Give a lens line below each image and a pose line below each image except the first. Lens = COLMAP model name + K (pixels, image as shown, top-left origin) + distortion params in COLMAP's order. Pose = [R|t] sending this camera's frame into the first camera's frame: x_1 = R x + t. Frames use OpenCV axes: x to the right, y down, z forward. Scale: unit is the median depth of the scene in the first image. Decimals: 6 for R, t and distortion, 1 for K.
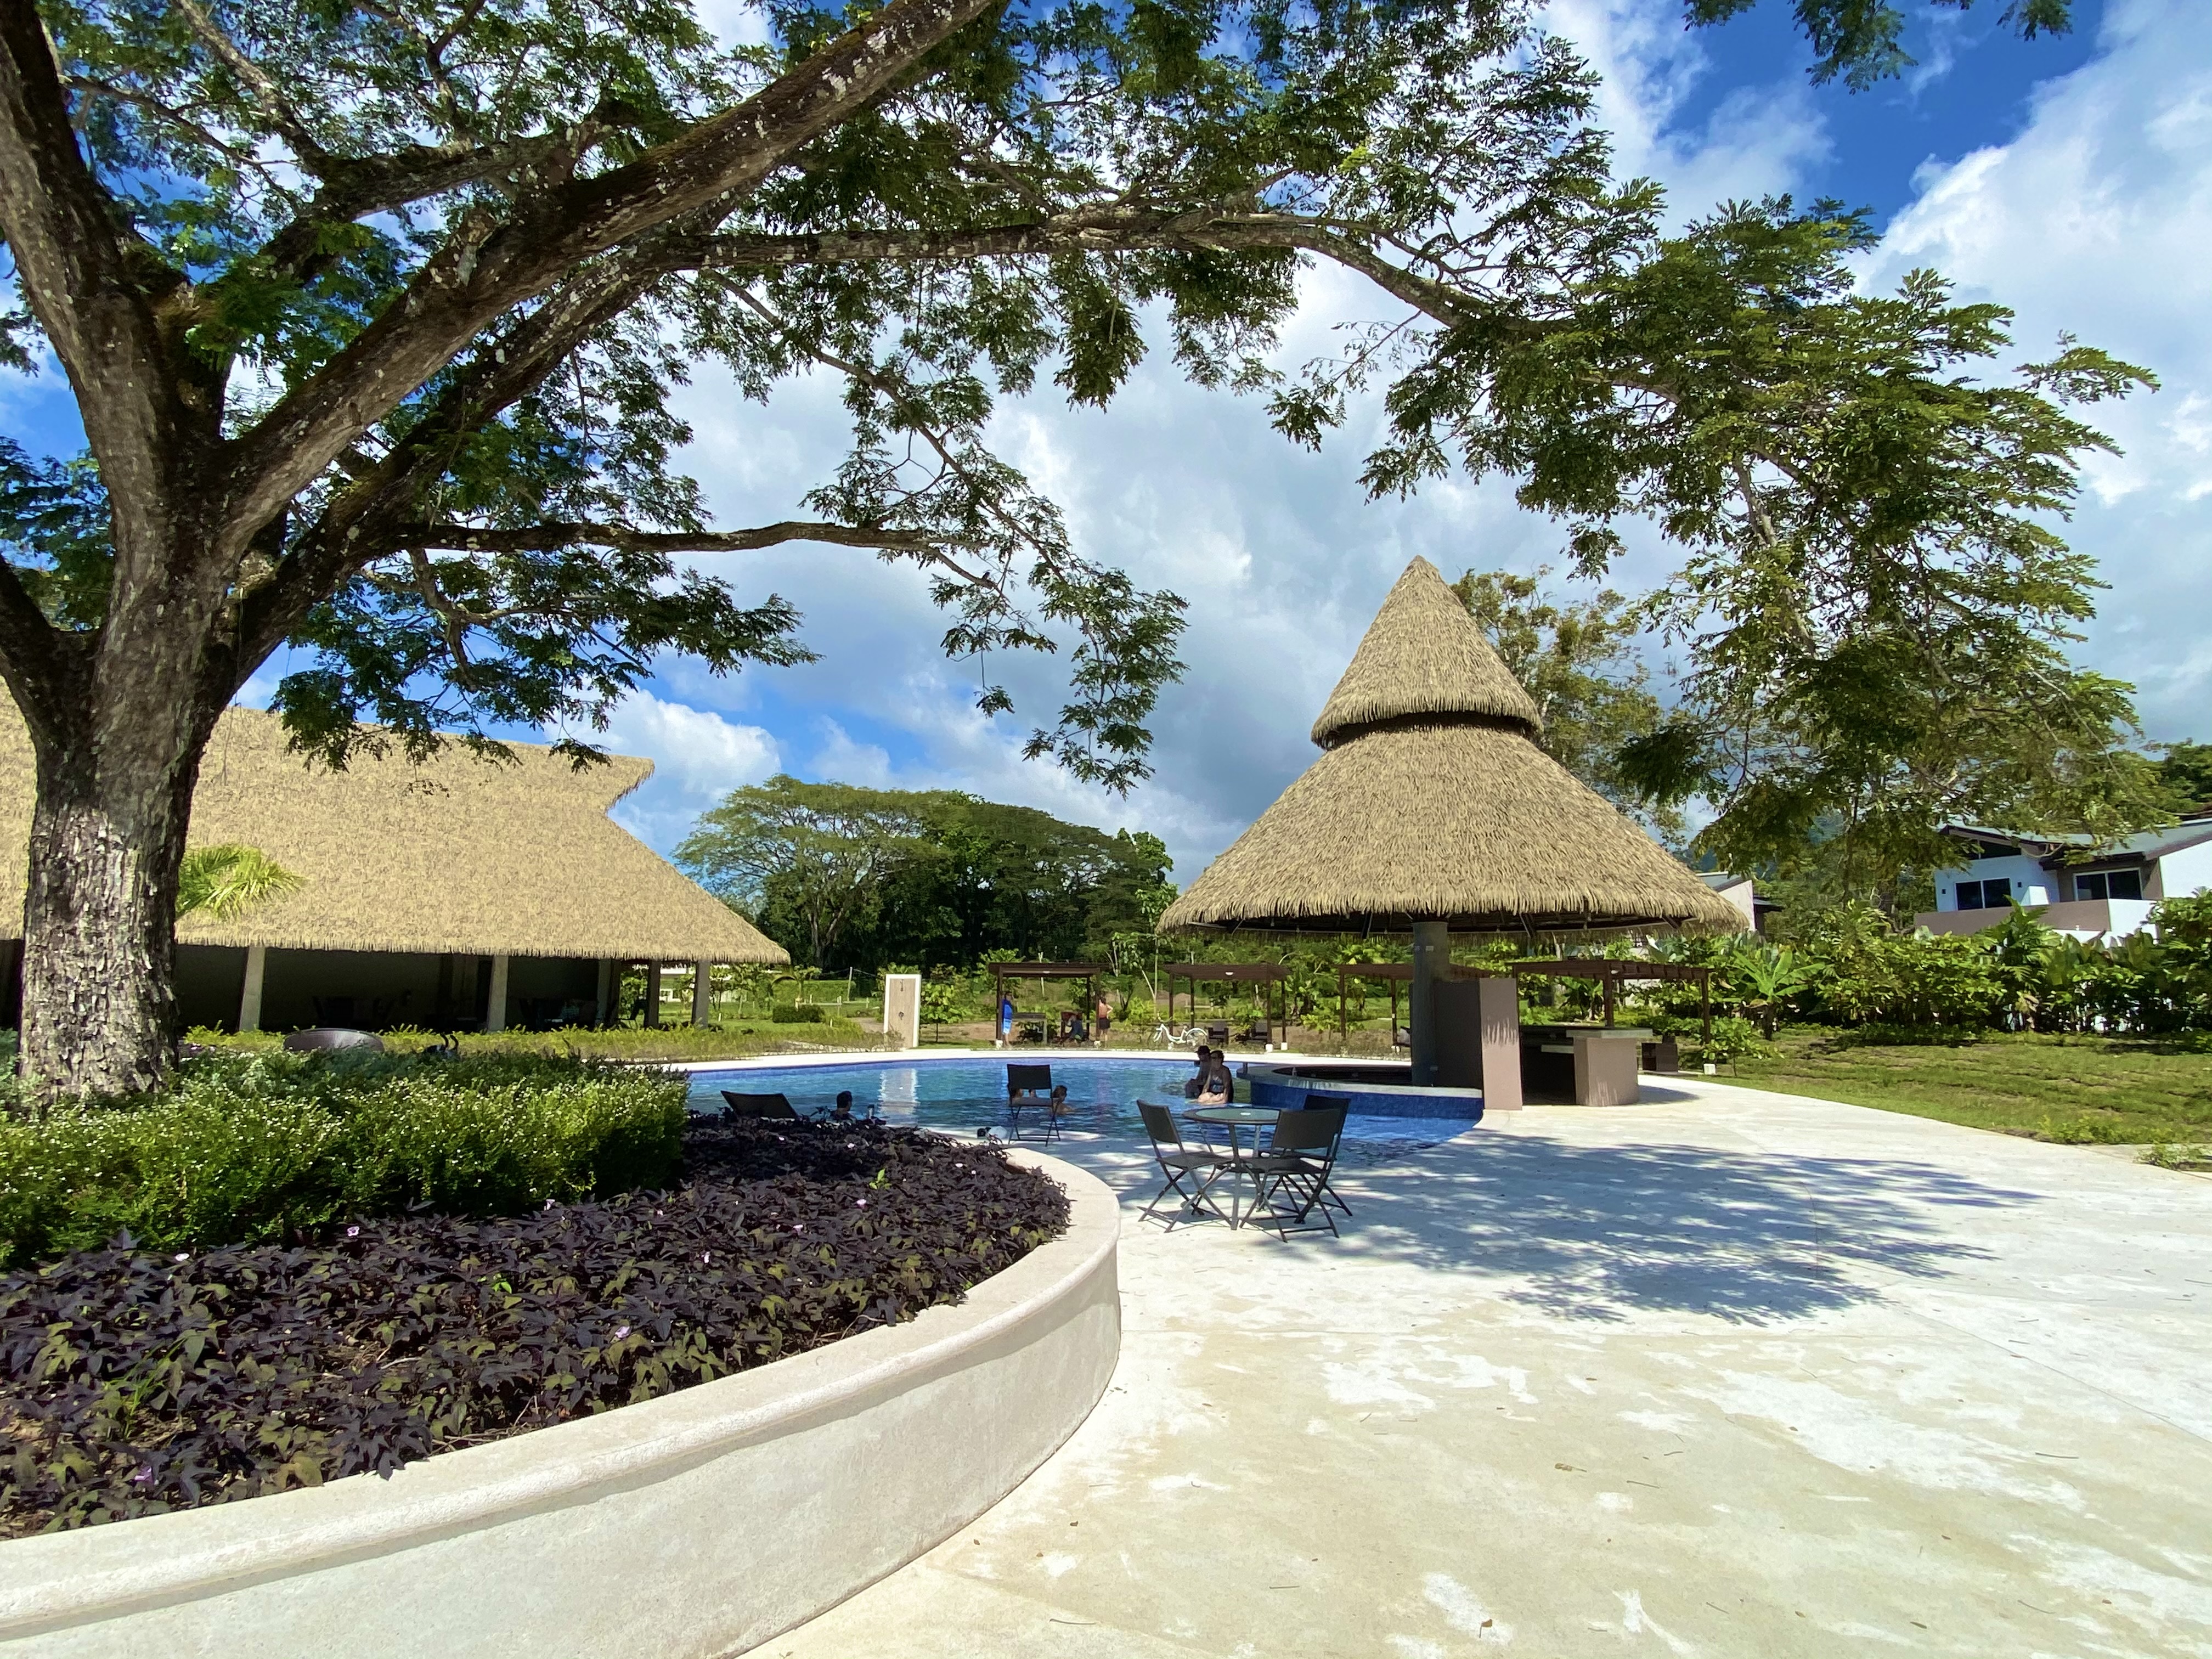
lens RADIAL K [[1158.9, 0, 1106.0], [0, 1158.9, 829.5], [0, 0, 1]] dist [-0.001321, -0.000664]
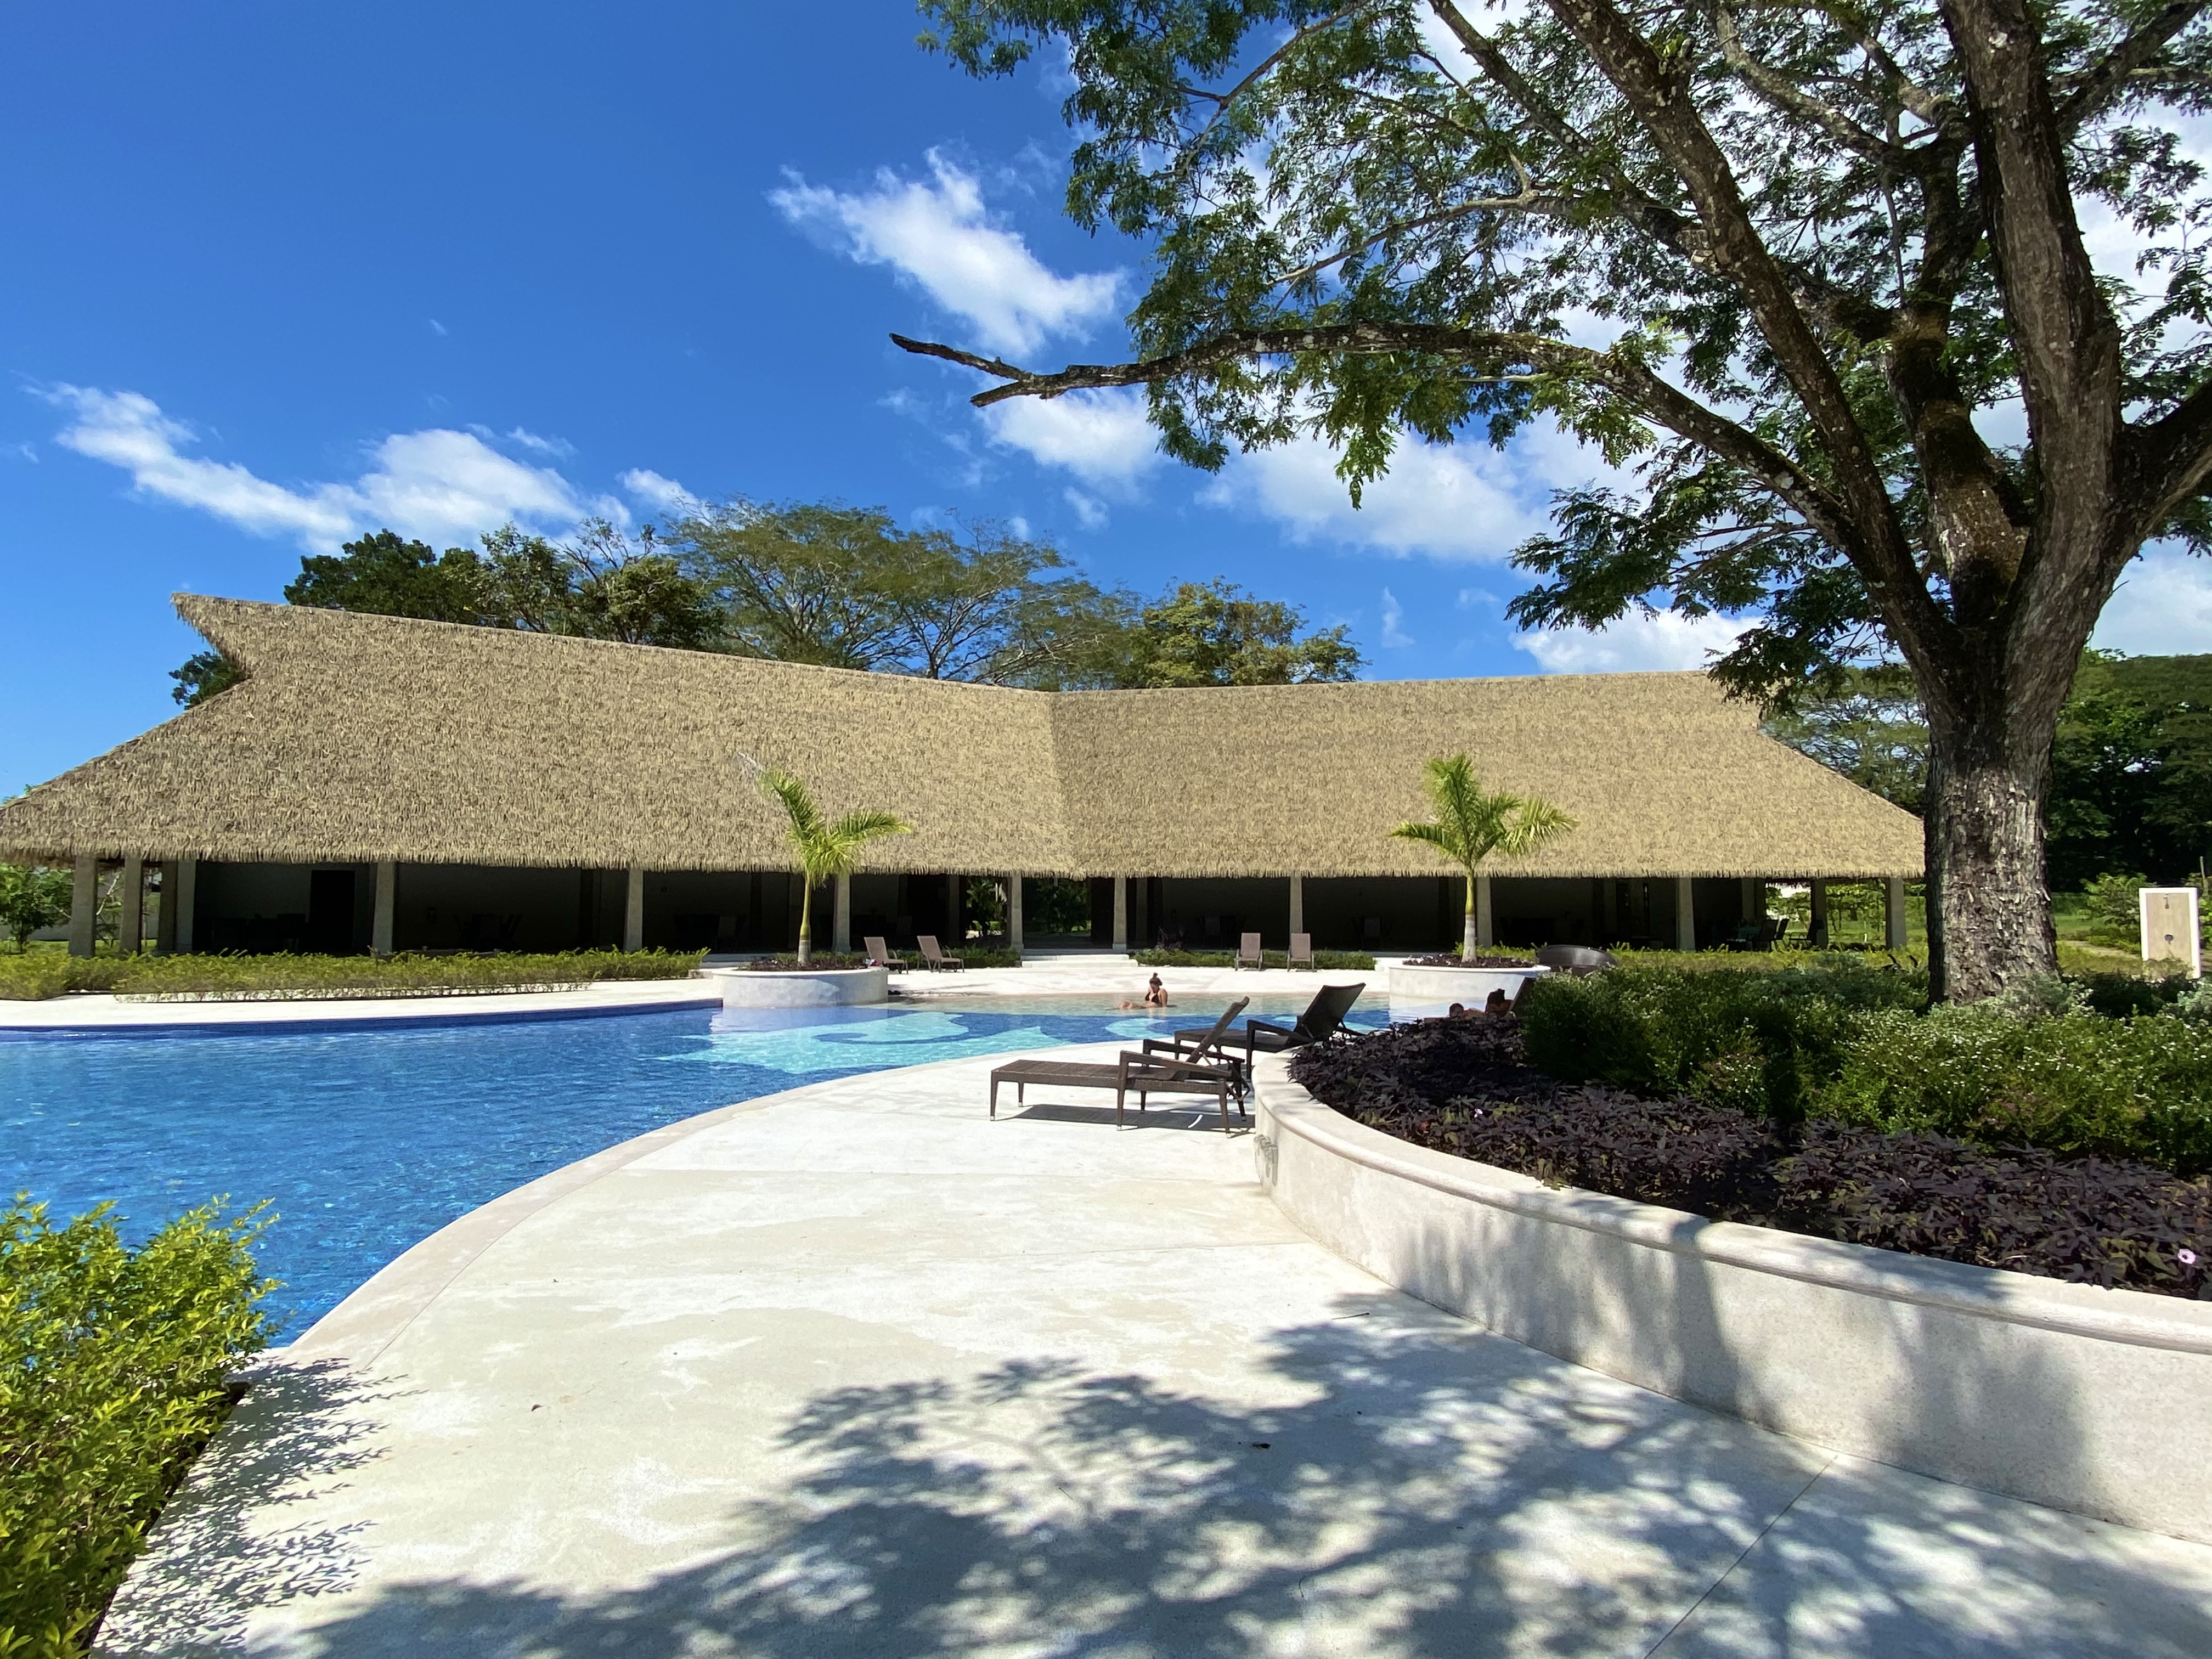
lens RADIAL K [[1158.9, 0, 1106.0], [0, 1158.9, 829.5], [0, 0, 1]] dist [-0.001321, -0.000664]
pose [[0.677283, -0.057286, -0.733489, -0.627198], [0.108126, 0.993889, 0.022217, -0.083207], [0.727734, -0.094356, 0.679338, -0.498546]]
